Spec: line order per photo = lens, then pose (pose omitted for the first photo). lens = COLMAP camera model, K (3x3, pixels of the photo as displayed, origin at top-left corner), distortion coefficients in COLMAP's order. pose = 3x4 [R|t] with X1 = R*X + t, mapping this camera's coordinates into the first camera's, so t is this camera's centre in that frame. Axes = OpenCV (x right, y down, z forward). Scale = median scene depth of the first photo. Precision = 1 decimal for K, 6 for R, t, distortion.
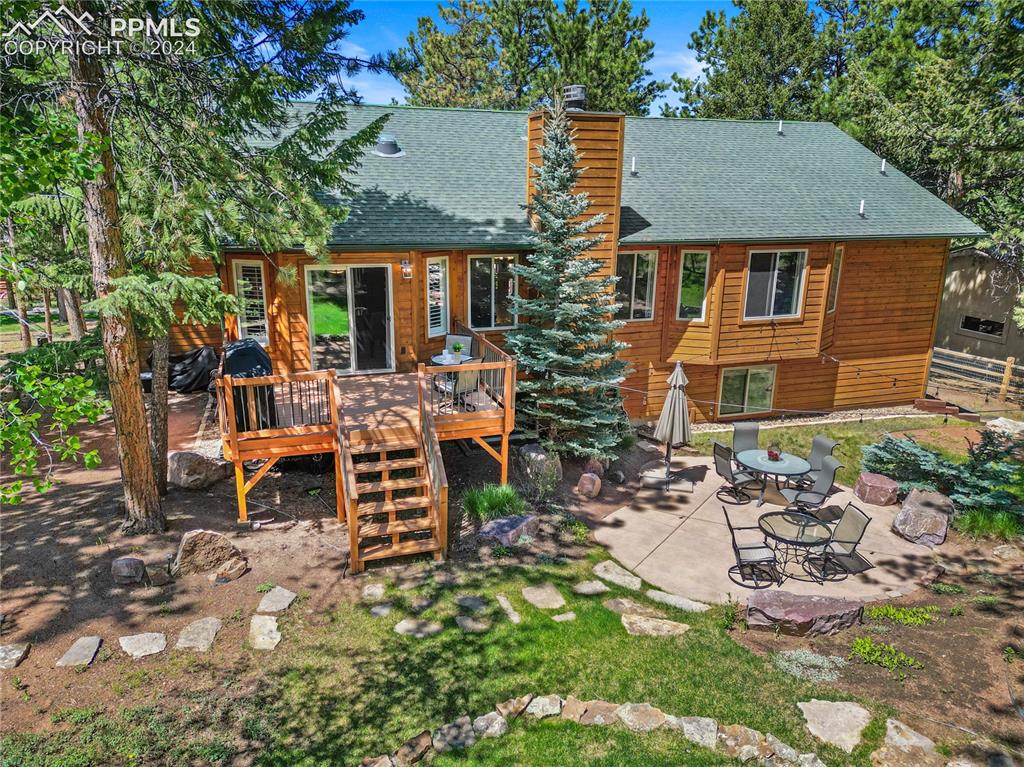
lens RADIAL K [[702.9, 0, 476.4], [0, 702.9, 383.7], [0, 0, 1]] dist [0.064768, -0.055330]
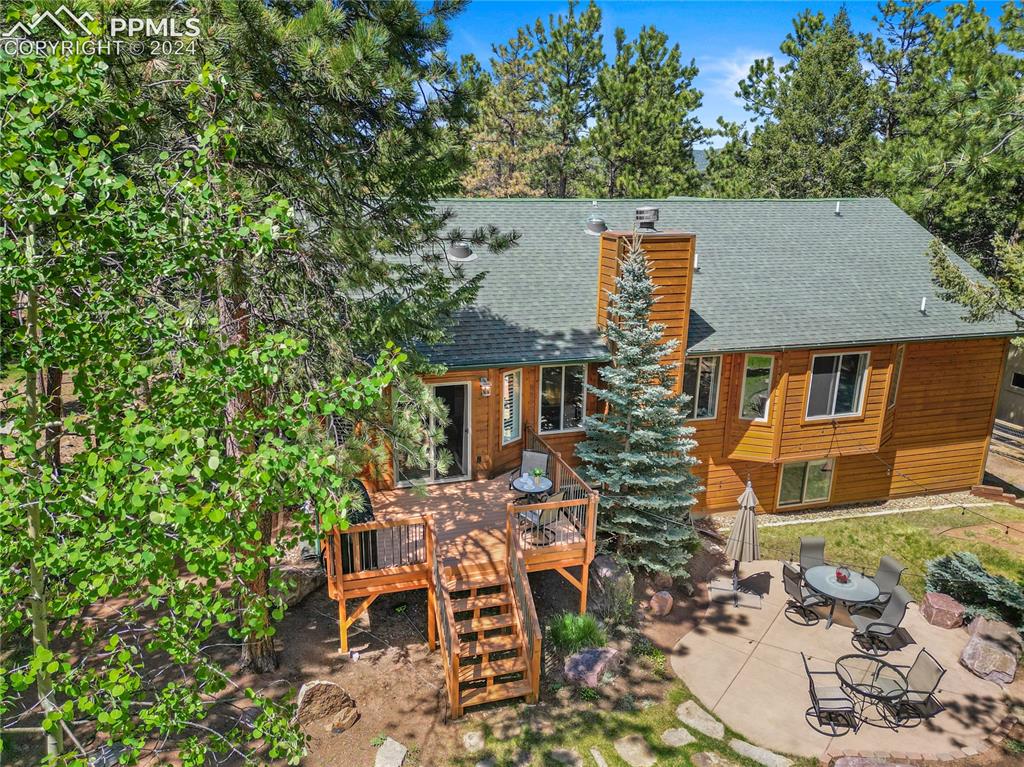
lens RADIAL K [[702.9, 0, 476.4], [0, 702.9, 383.7], [0, 0, 1]] dist [0.064768, -0.055330]
pose [[0.999354, 0.012522, -0.033687, -0.066704], [-0.012329, 0.999906, 0.005952, -0.149392], [0.033758, -0.005533, 0.999415, -0.042397]]
